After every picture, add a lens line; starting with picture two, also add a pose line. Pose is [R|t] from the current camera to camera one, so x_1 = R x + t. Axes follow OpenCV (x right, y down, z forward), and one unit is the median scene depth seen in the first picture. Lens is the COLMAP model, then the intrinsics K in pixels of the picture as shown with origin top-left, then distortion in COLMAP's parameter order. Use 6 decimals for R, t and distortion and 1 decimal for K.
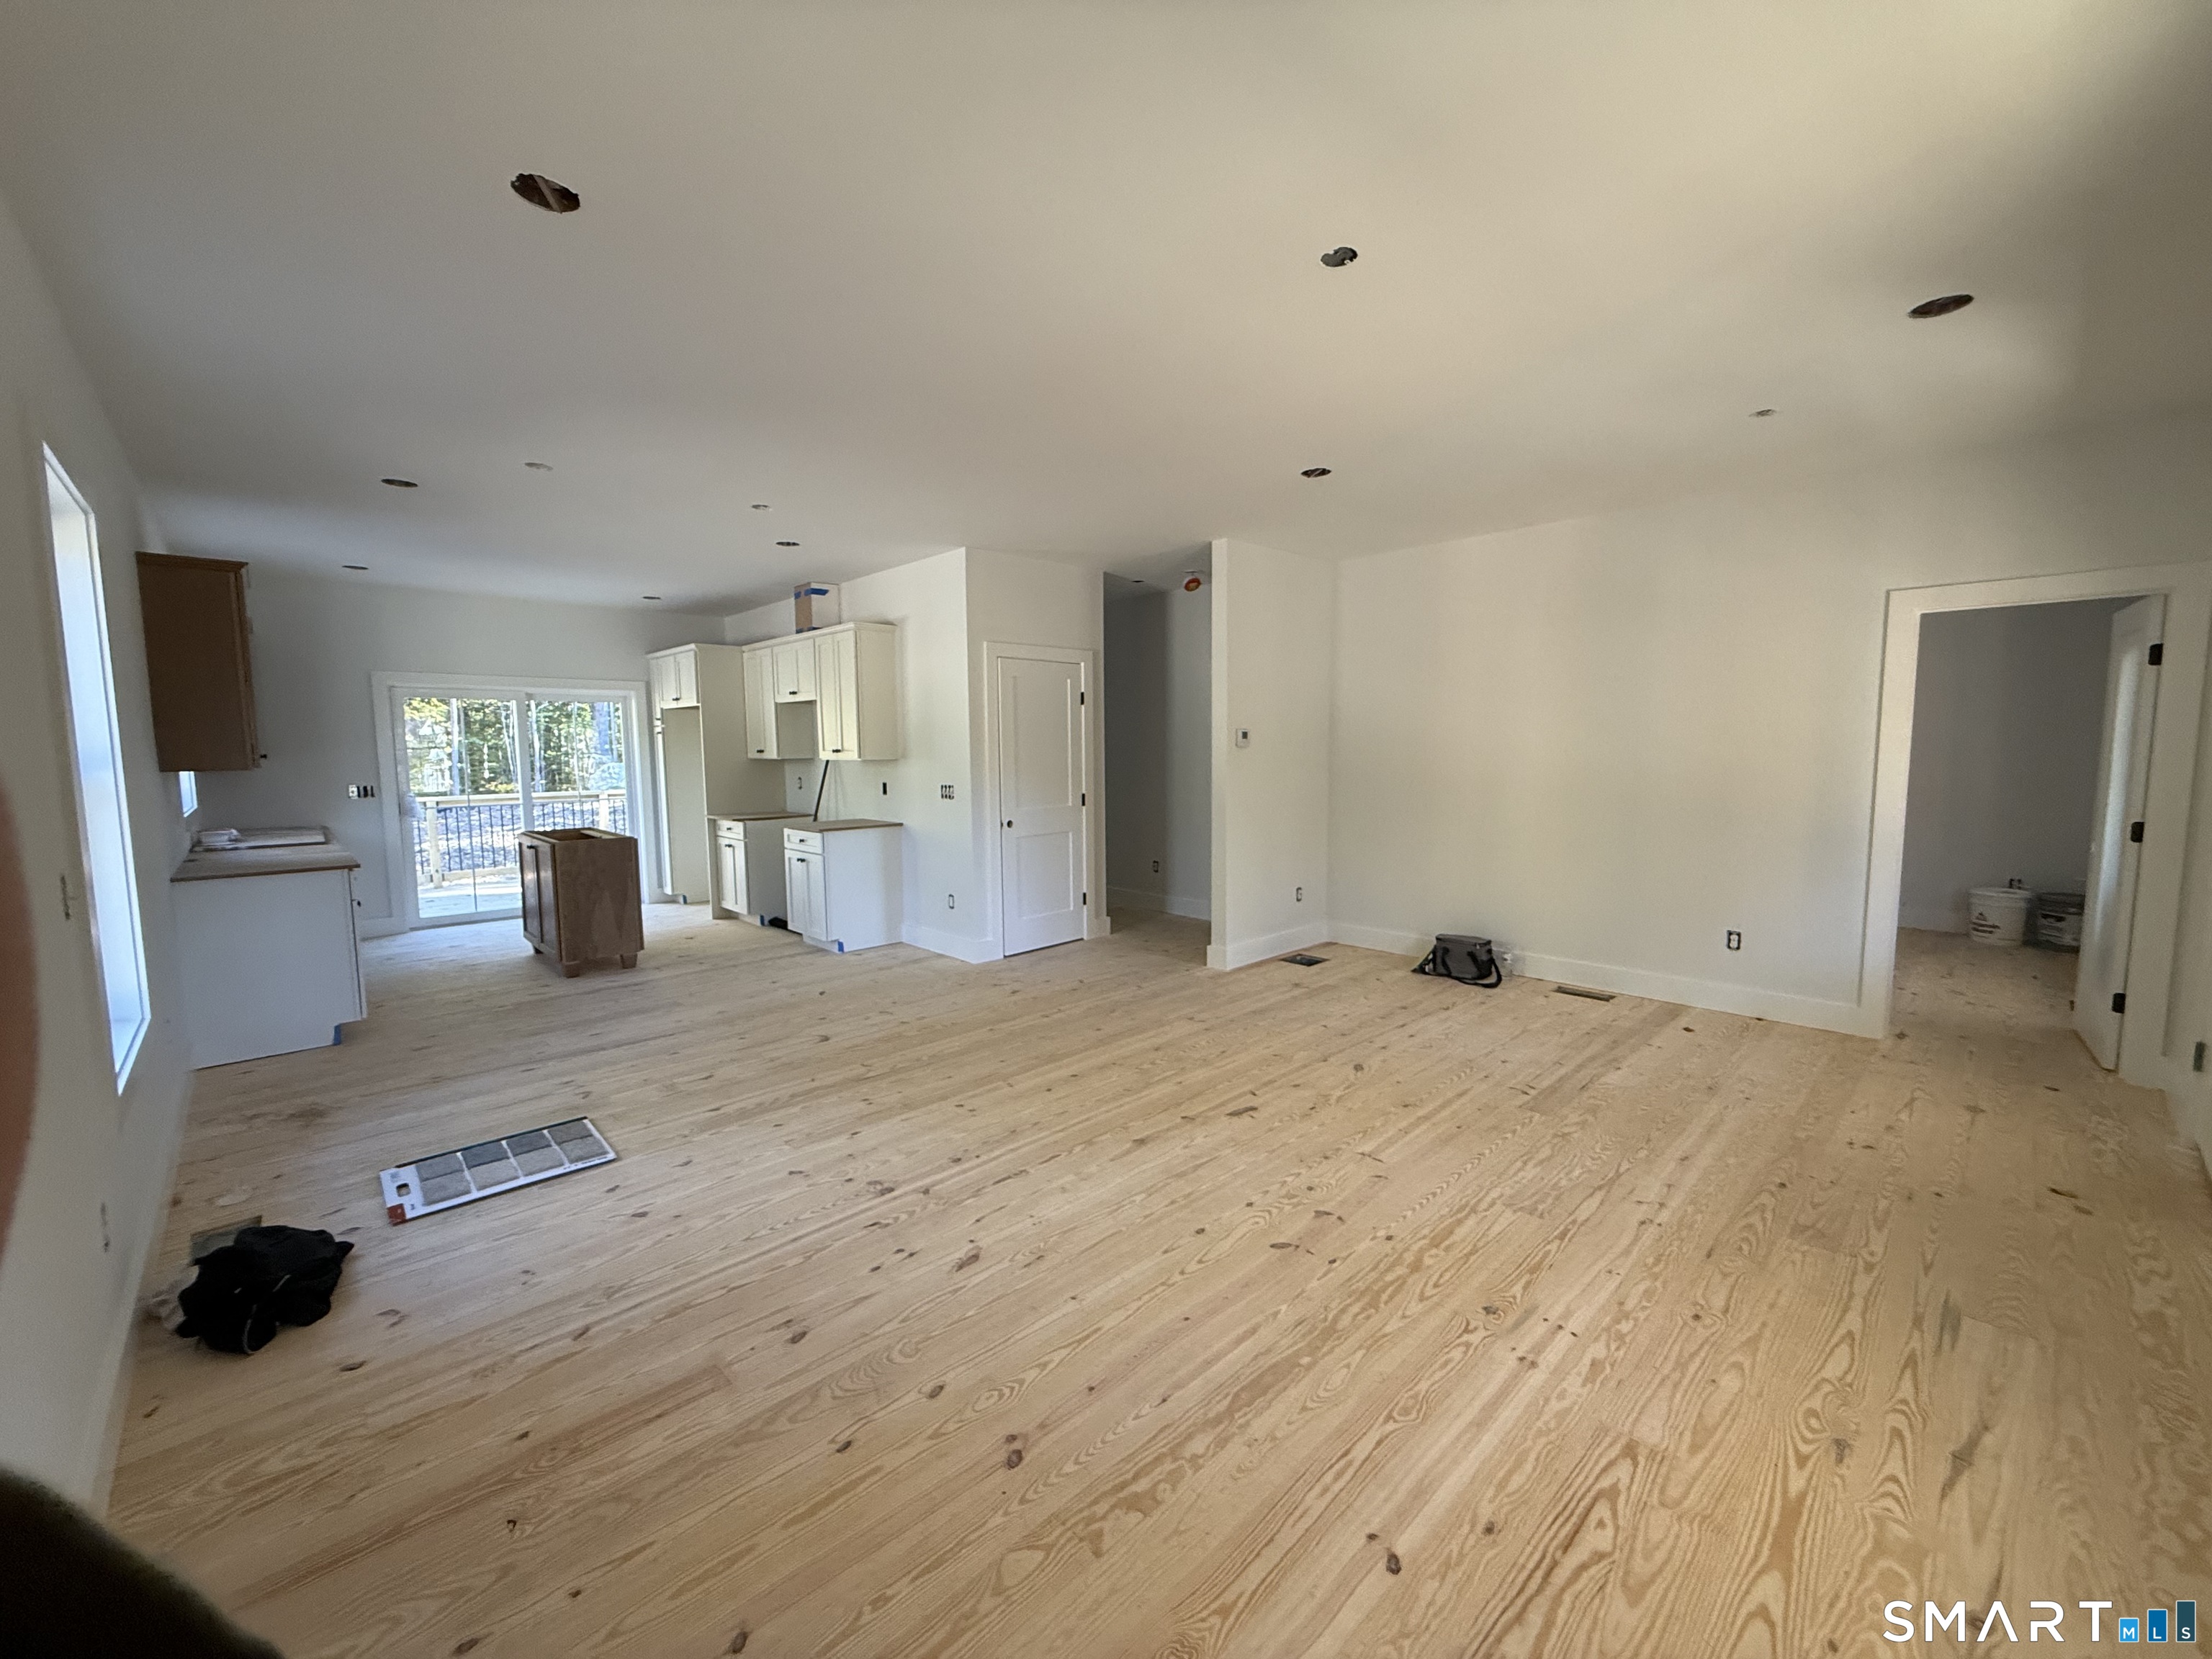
lens RADIAL K [[879.9, 0, 1106.8], [0, 879.9, 829.0], [0, 0, 1]] dist [0.000372, 0.000221]
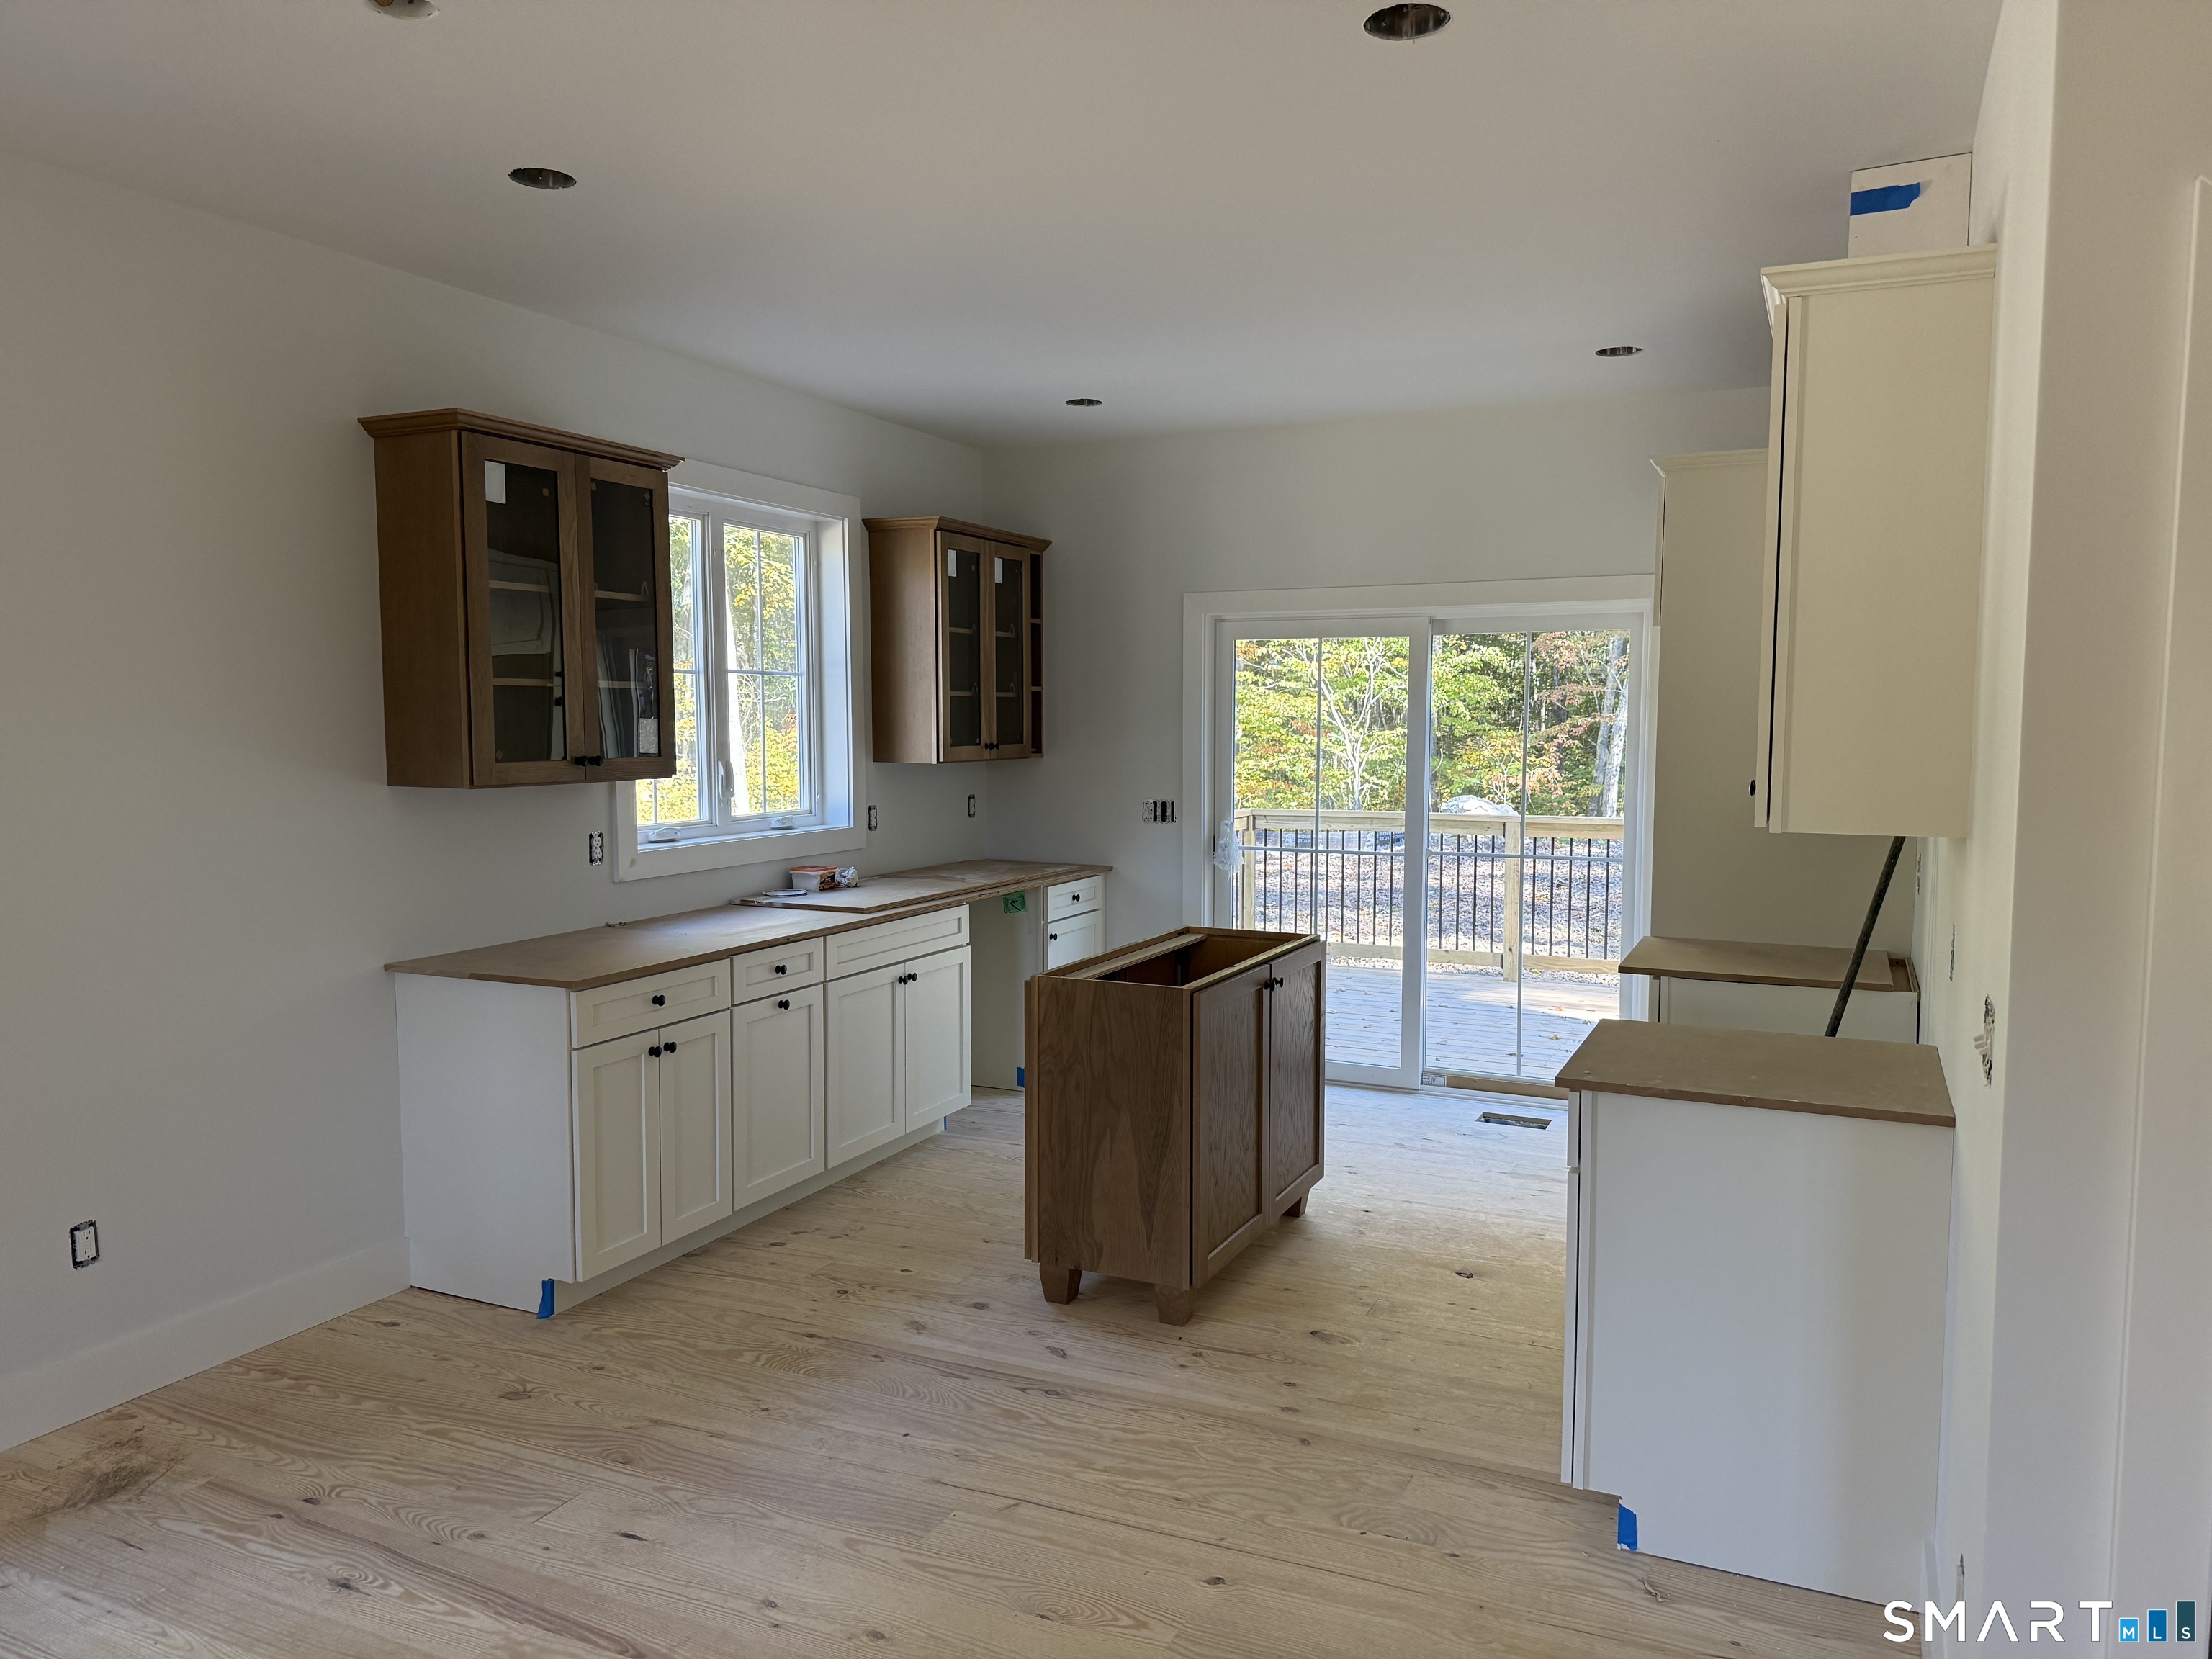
lens RADIAL K [[1545.3, 0, 1117.2], [0, 1545.3, 838.9], [0, 0, 1]] dist [0.074077, -0.106335]
pose [[0.366341, 0.085725, -0.926523, 0.092748], [-0.092269, 0.994186, 0.055503, -0.128491], [0.925895, 0.065156, 0.372121, 1.022291]]
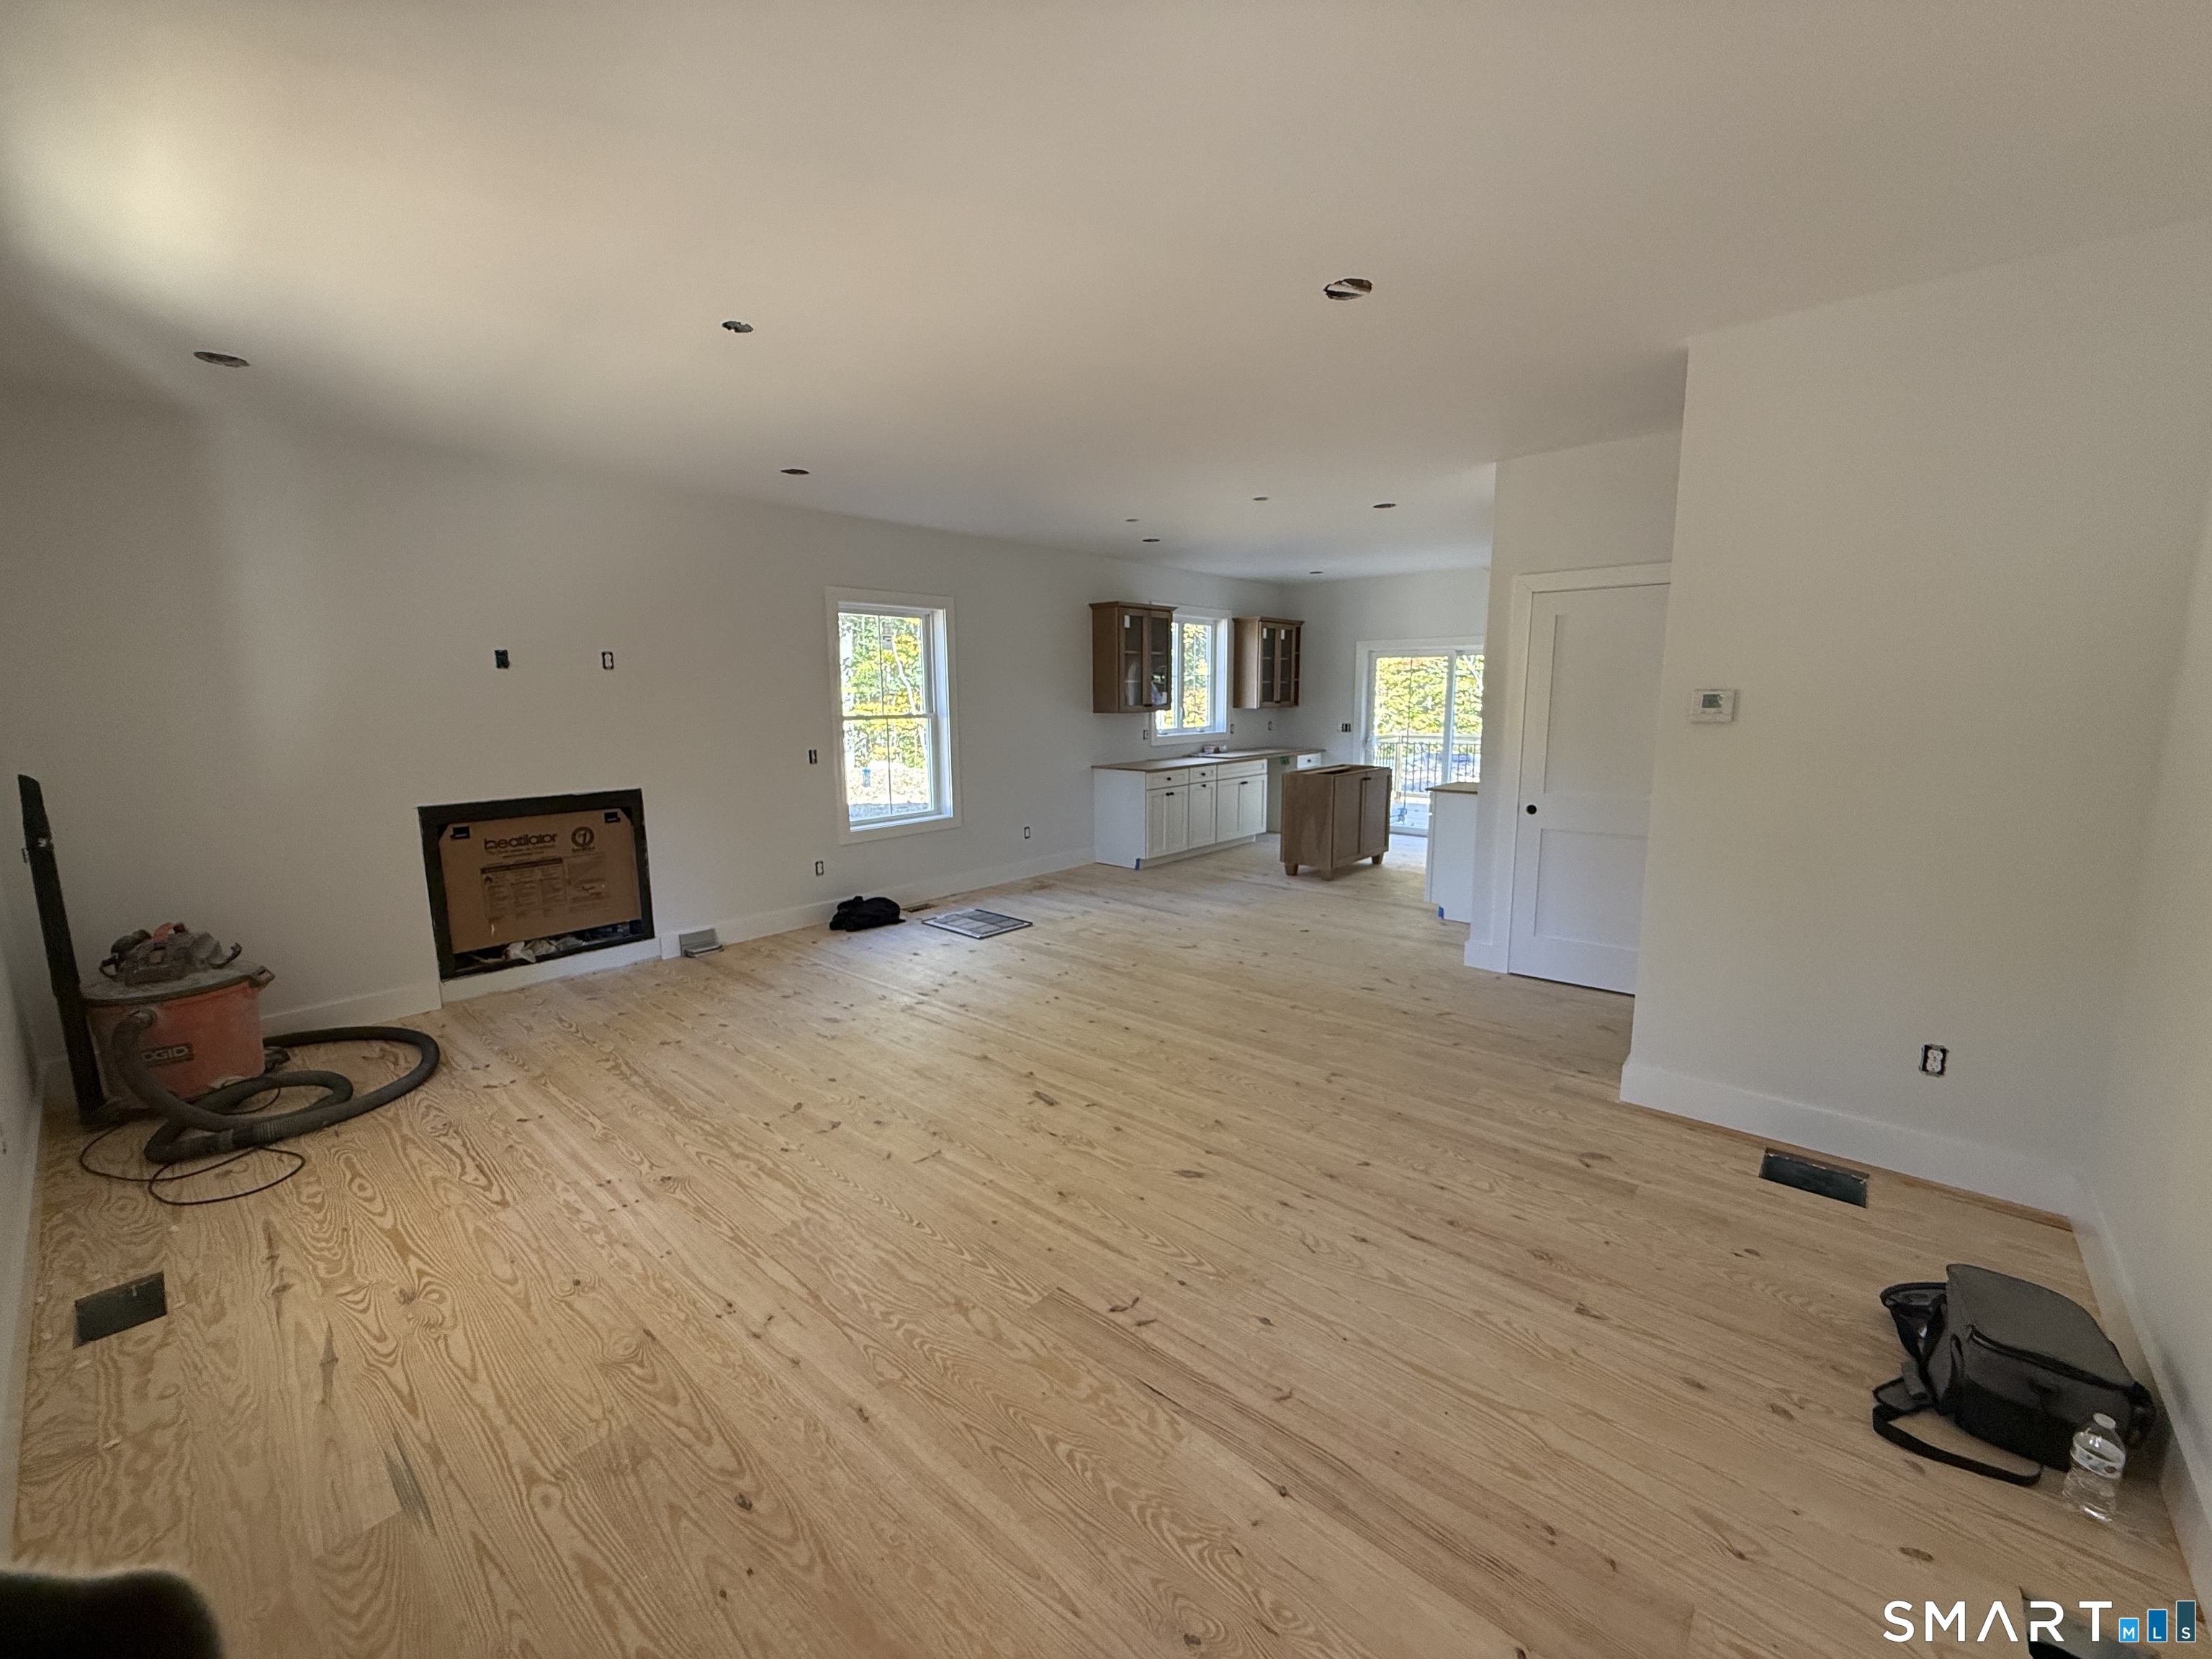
lens RADIAL K [[879.9, 0, 1106.8], [0, 879.9, 829.0], [0, 0, 1]] dist [0.000372, 0.000221]
pose [[0.089003, 0.161977, -0.982772, 0.917455], [-0.087941, 0.984113, 0.154234, -0.111457], [0.992141, 0.072699, 0.101834, 0.810741]]
